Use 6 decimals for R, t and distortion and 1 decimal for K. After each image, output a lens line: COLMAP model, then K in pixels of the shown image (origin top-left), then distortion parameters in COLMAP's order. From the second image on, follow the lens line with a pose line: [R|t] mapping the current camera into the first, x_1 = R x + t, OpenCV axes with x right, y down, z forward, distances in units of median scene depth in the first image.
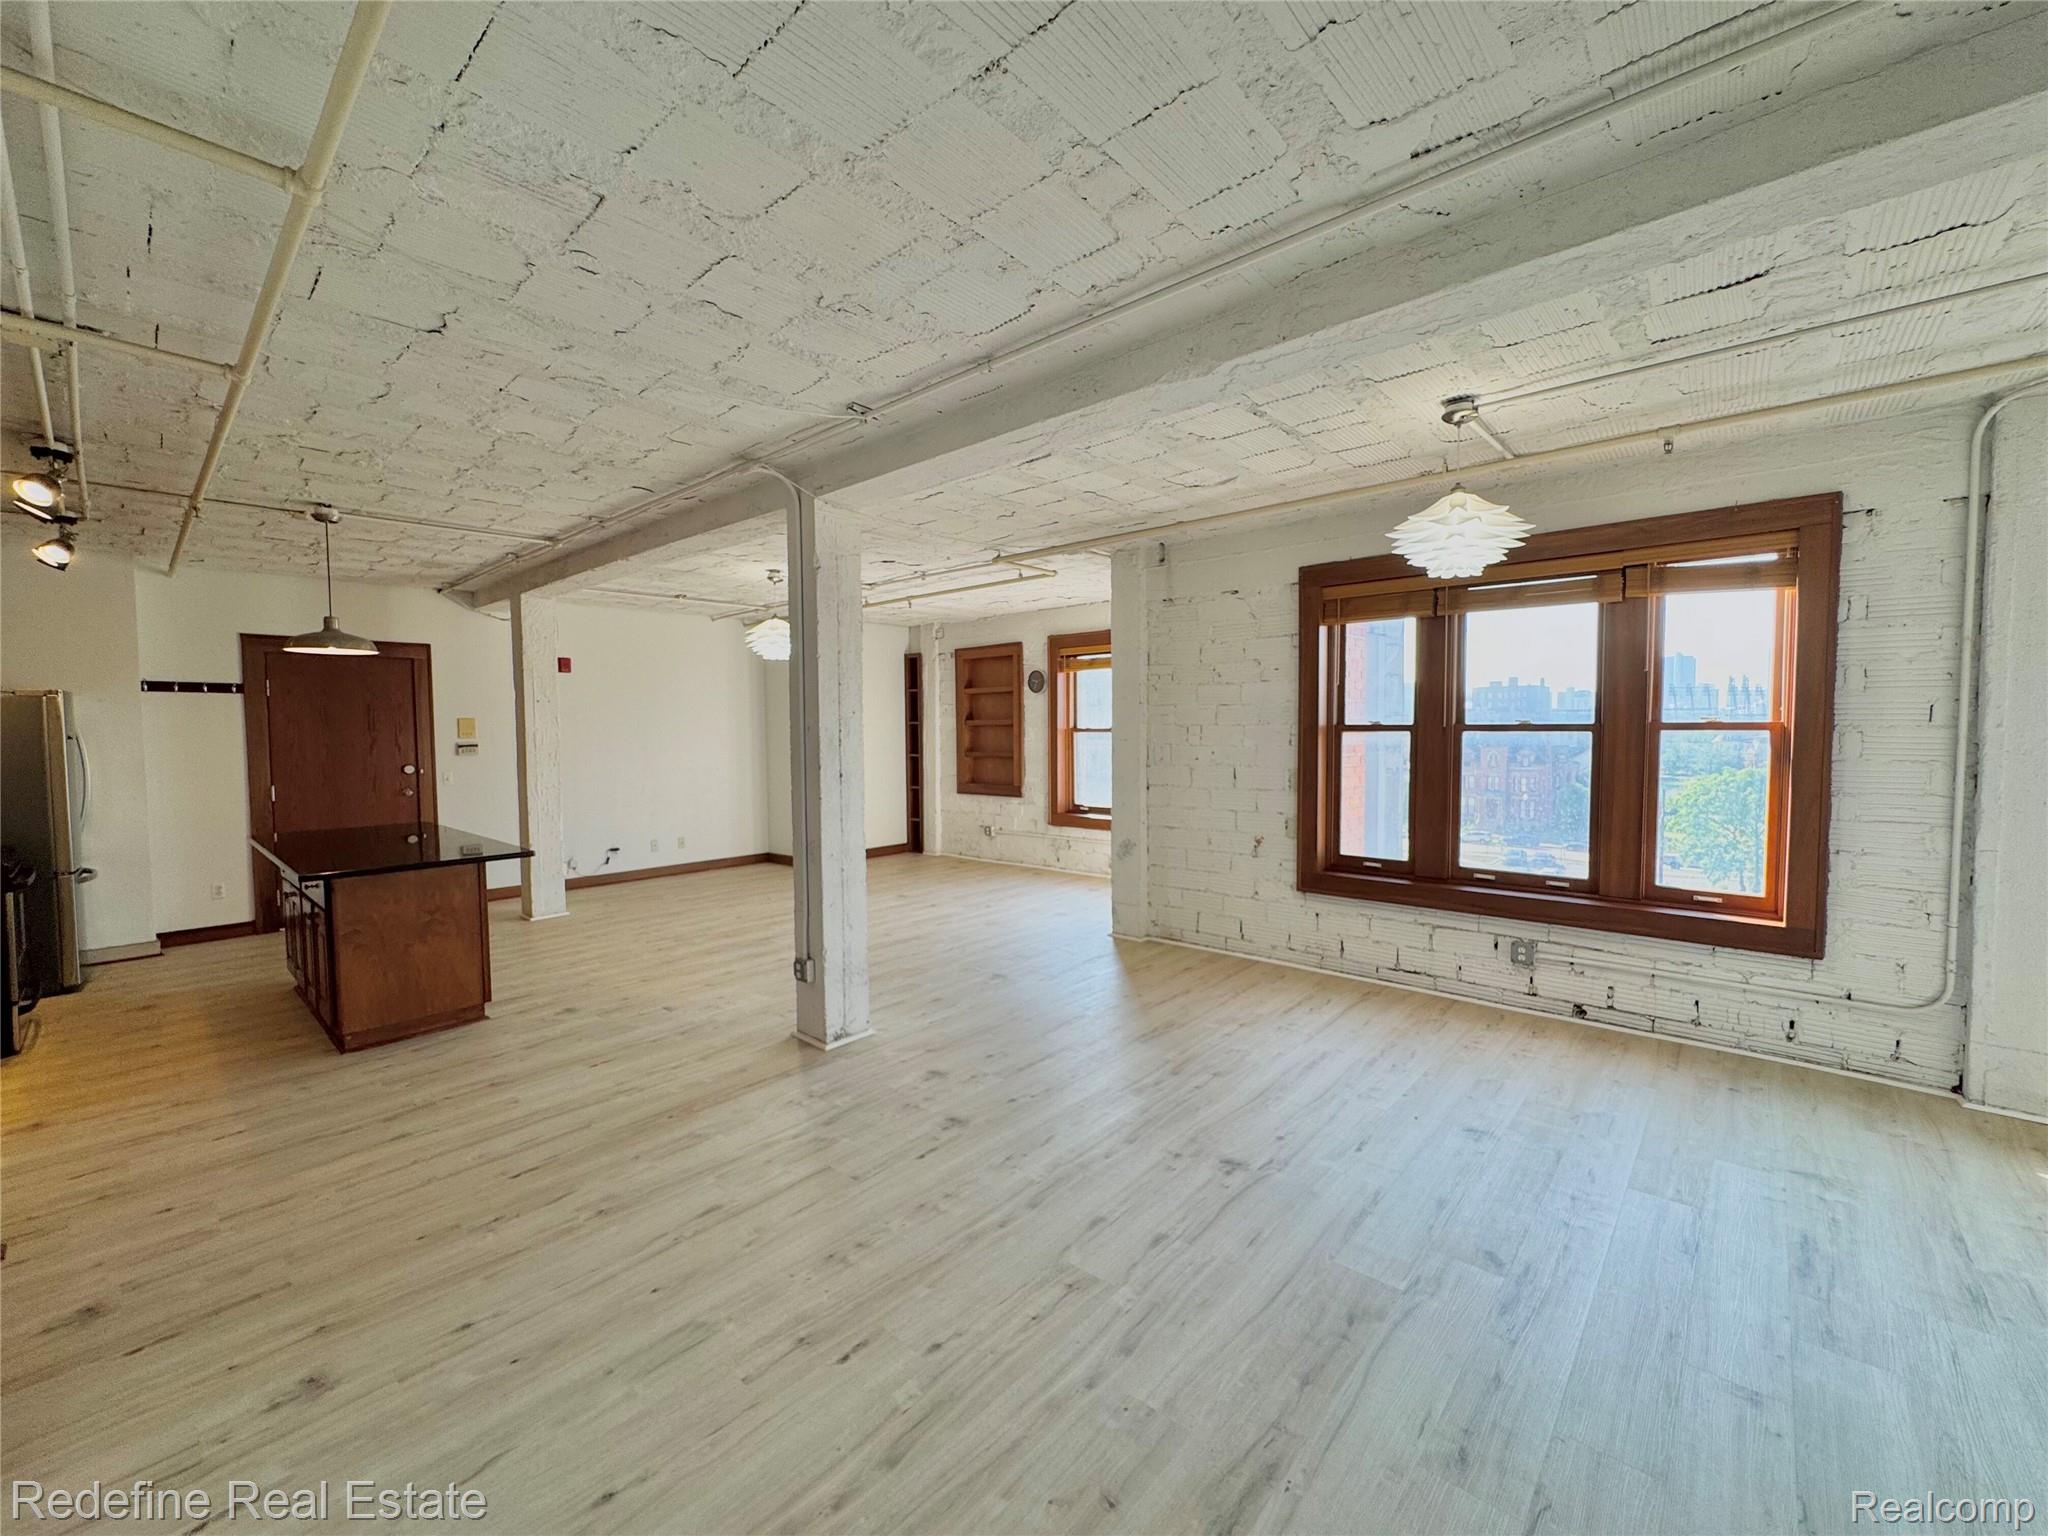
lens RADIAL K [[824.3, 0, 1029.2], [0, 824.3, 764.4], [0, 0, 1]] dist [-0.003952, 0.000560]
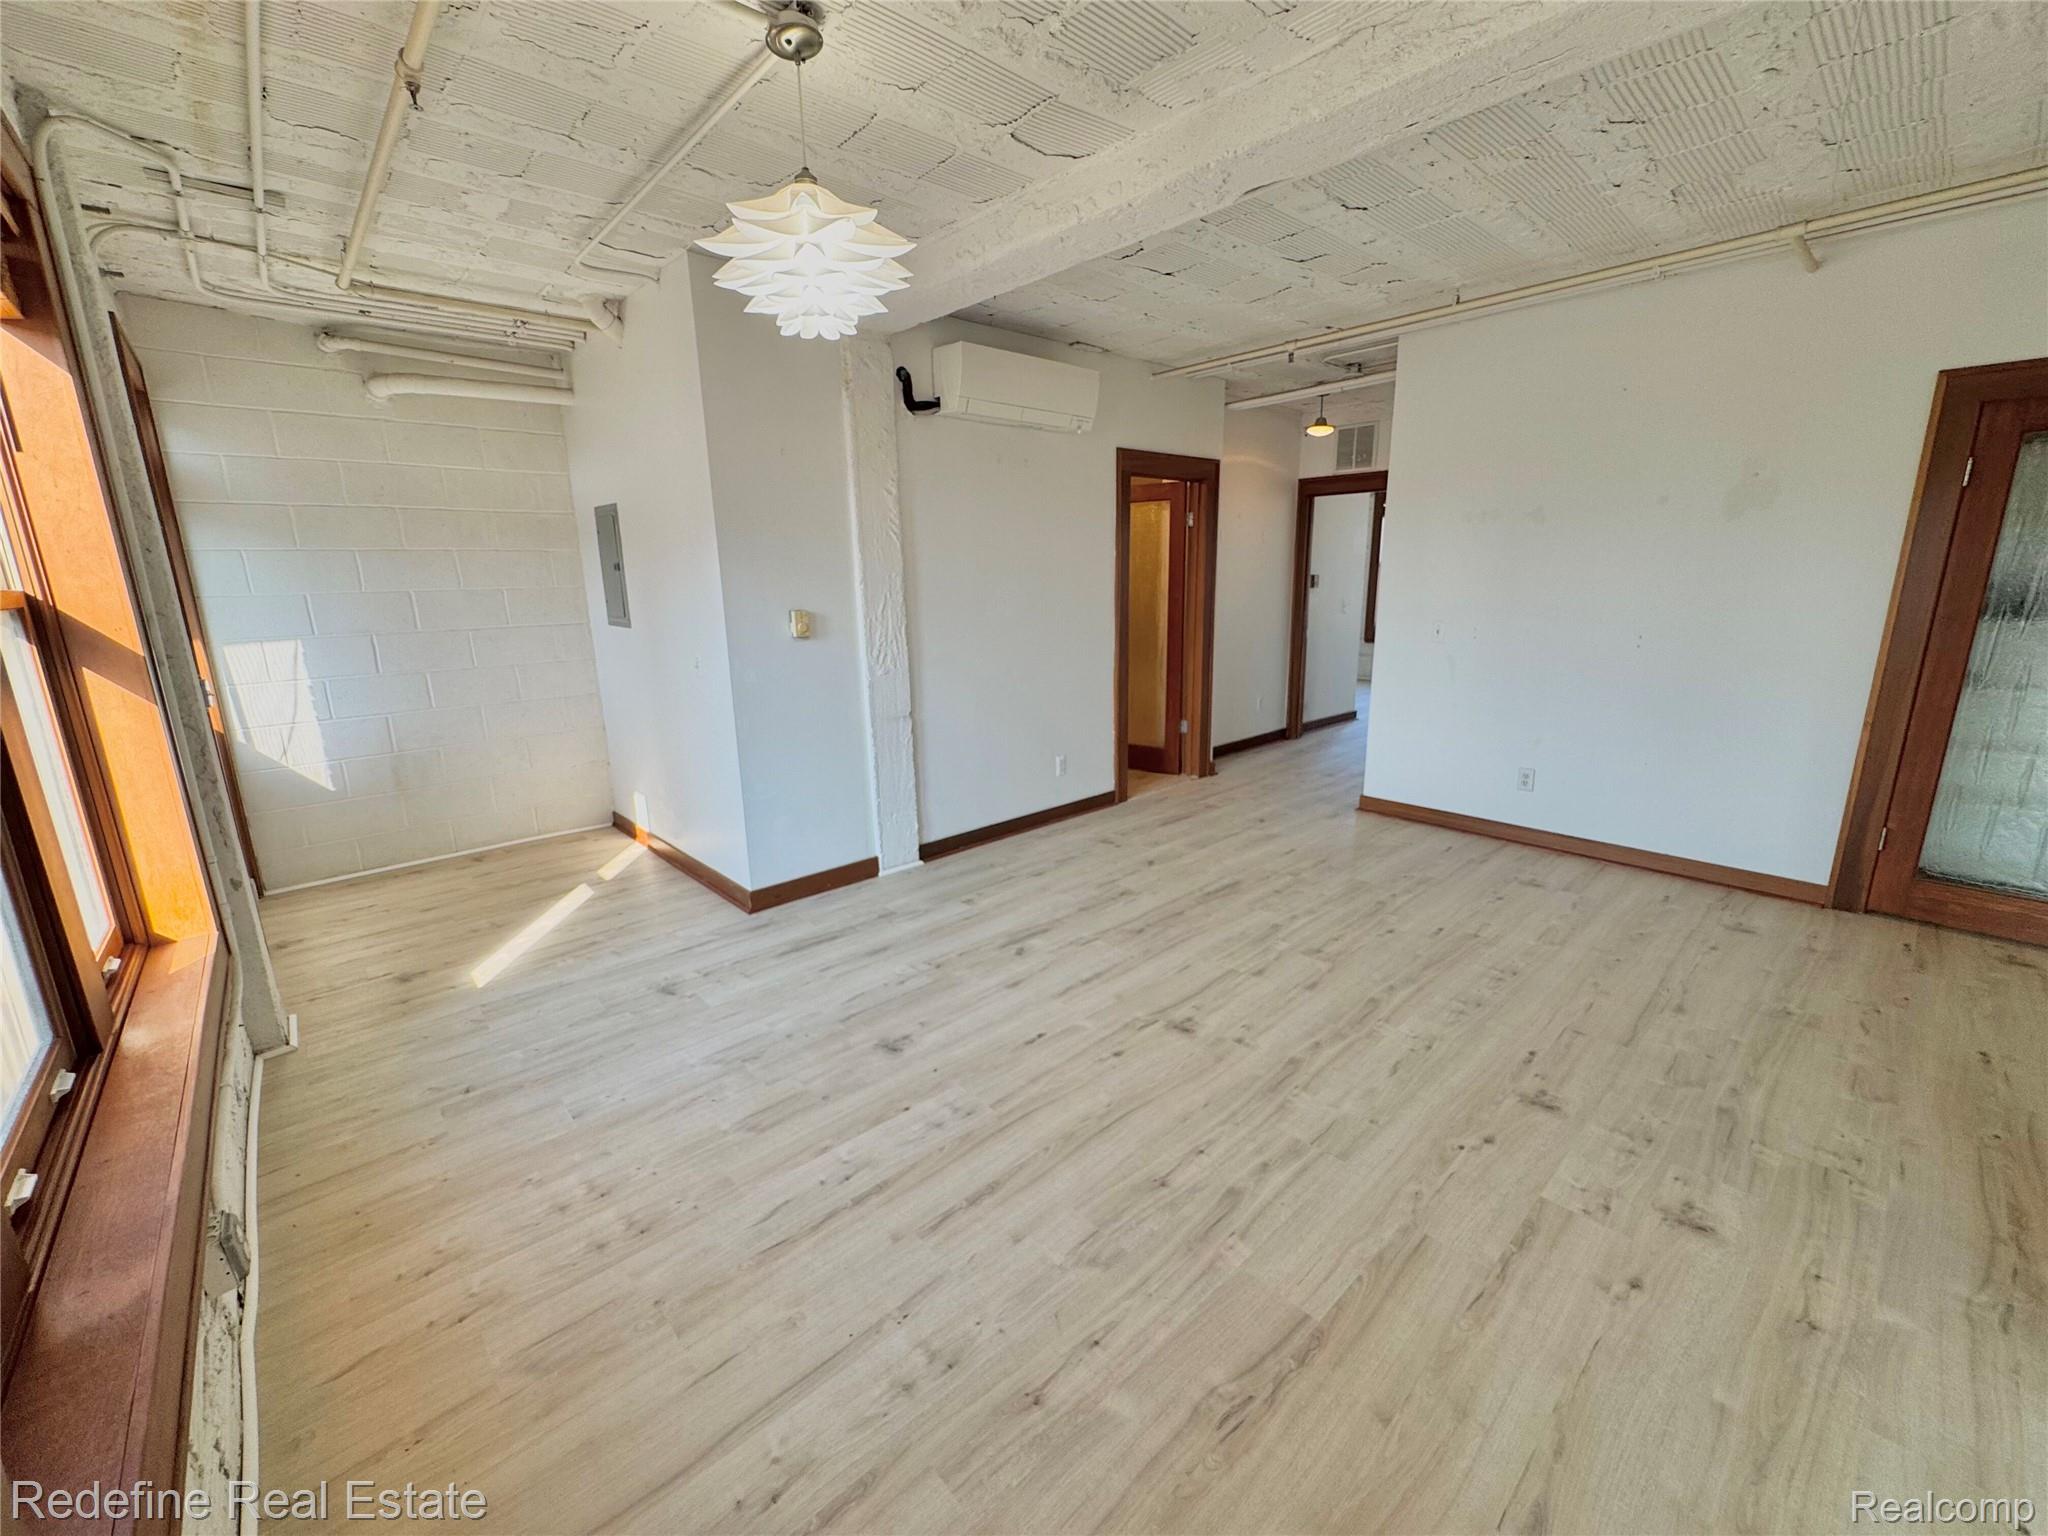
lens RADIAL K [[824.3, 0, 1025.8], [0, 824.3, 766.0], [0, 0, 1]] dist [-0.003952, 0.000560]
pose [[-0.994288, 0.002678, 0.106694, 0.184968], [0.032084, 0.960945, 0.274874, -0.049468], [-0.101791, 0.276727, -0.955542, 1.058011]]
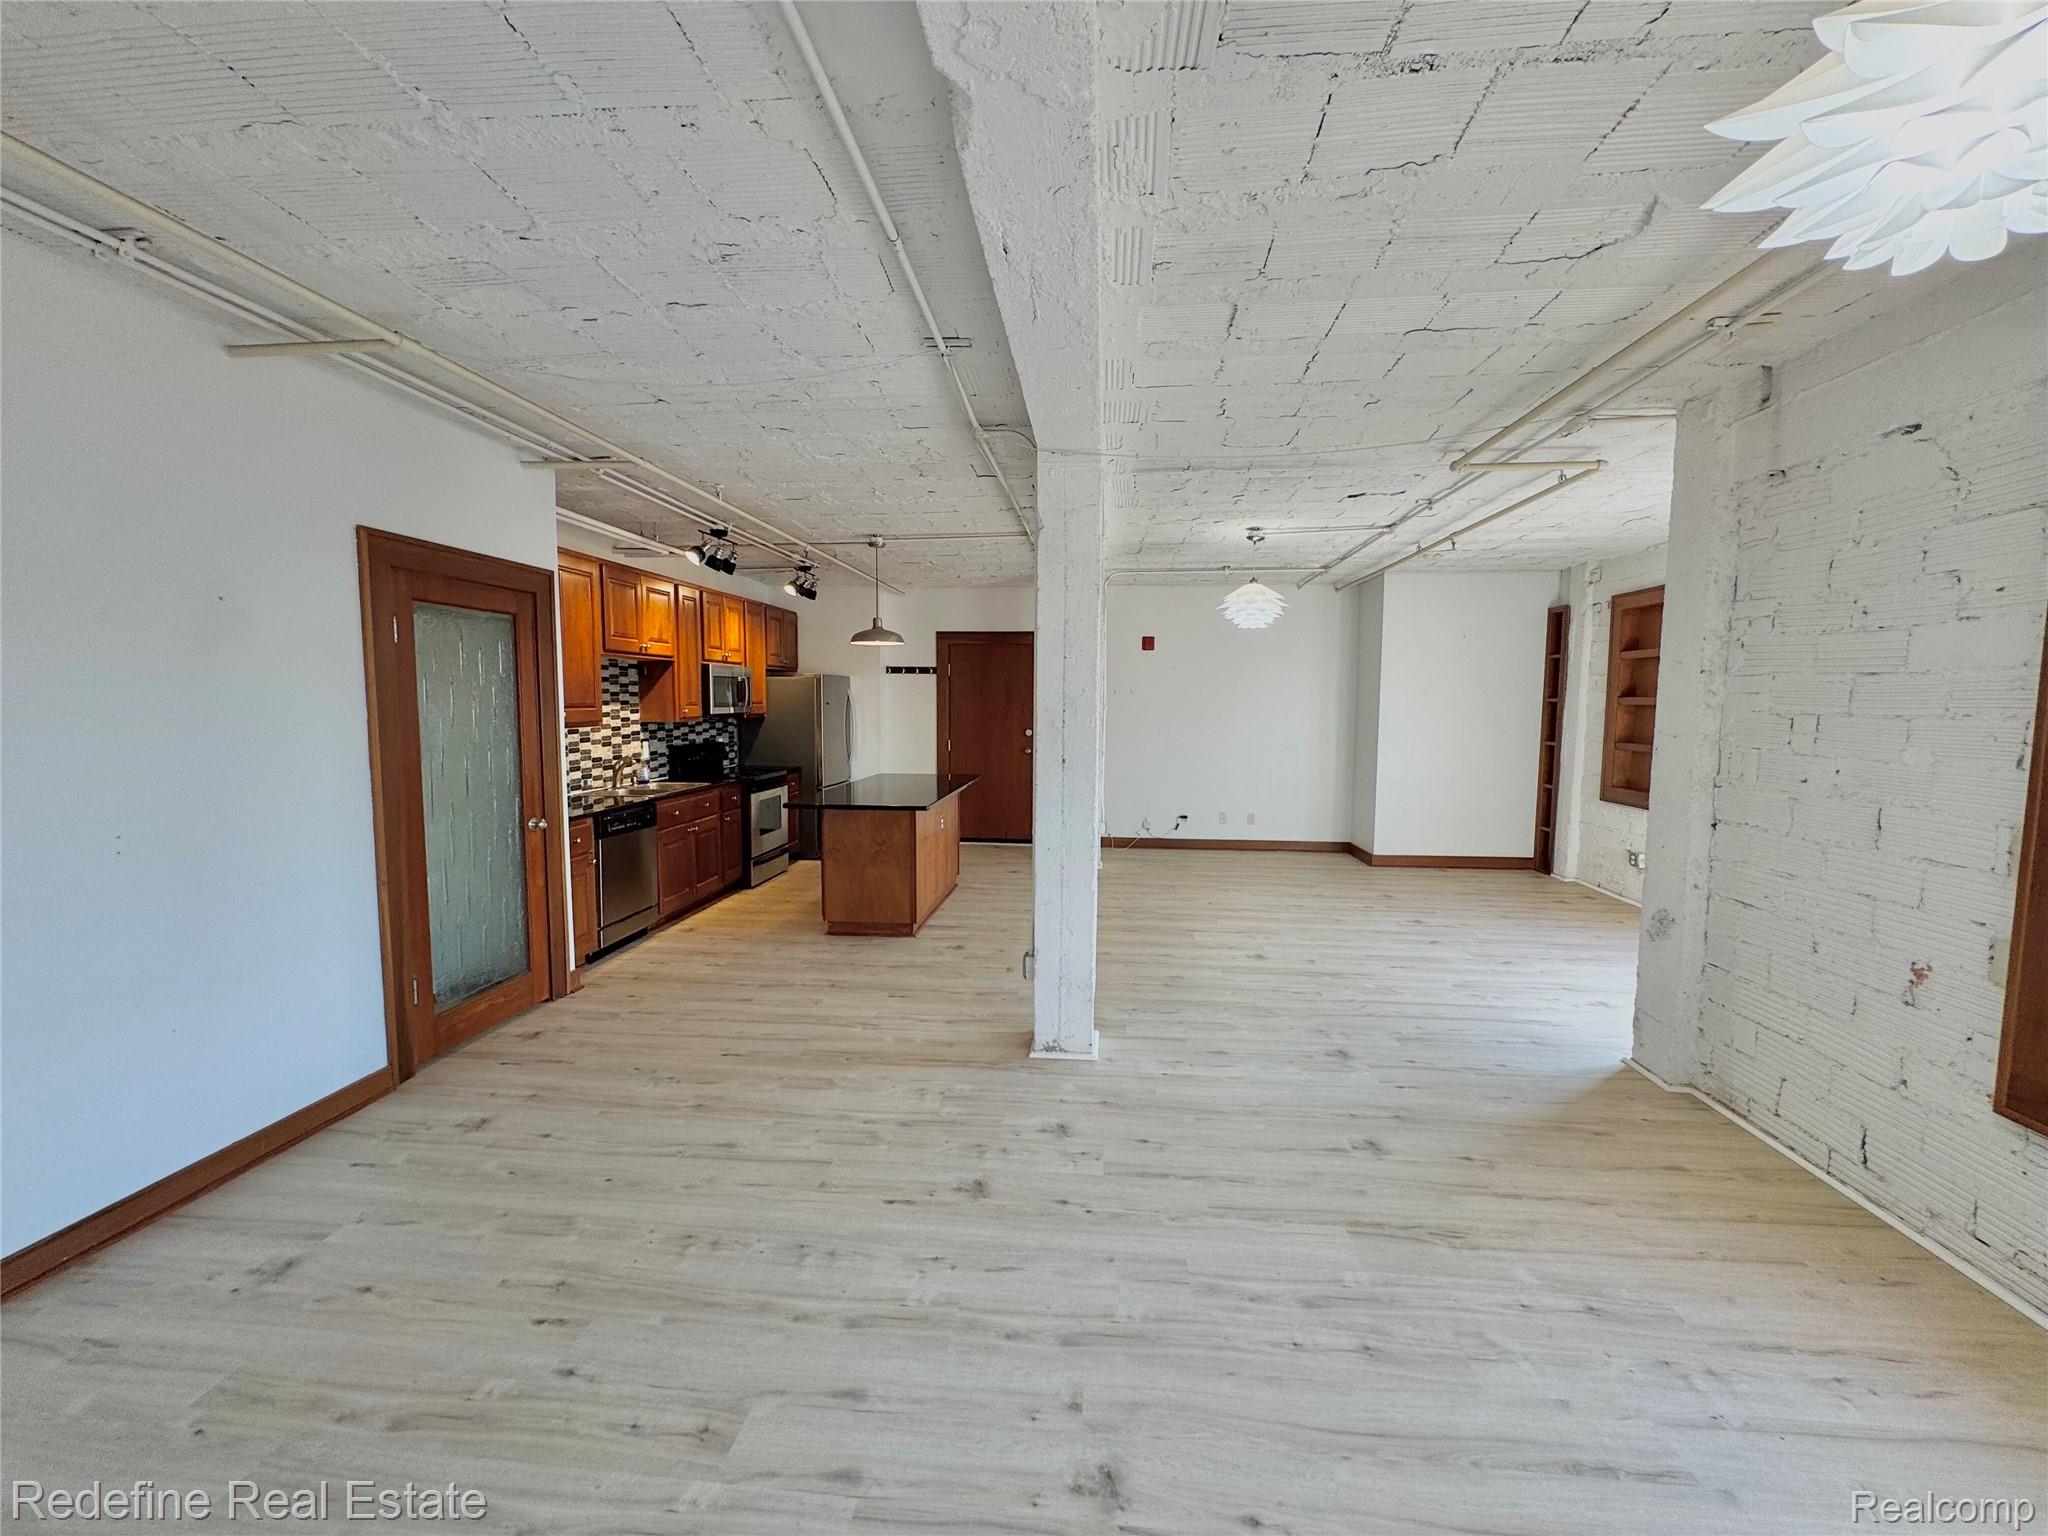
lens RADIAL K [[824.3, 0, 1026.1], [0, 824.3, 764.4], [0, 0, 1]] dist [-0.003952, 0.000560]
pose [[0.589025, 0.076197, -0.804515, 0.360778], [-0.048498, 0.997083, 0.058927, -0.026081], [0.806658, 0.004308, 0.591002, 0.347710]]
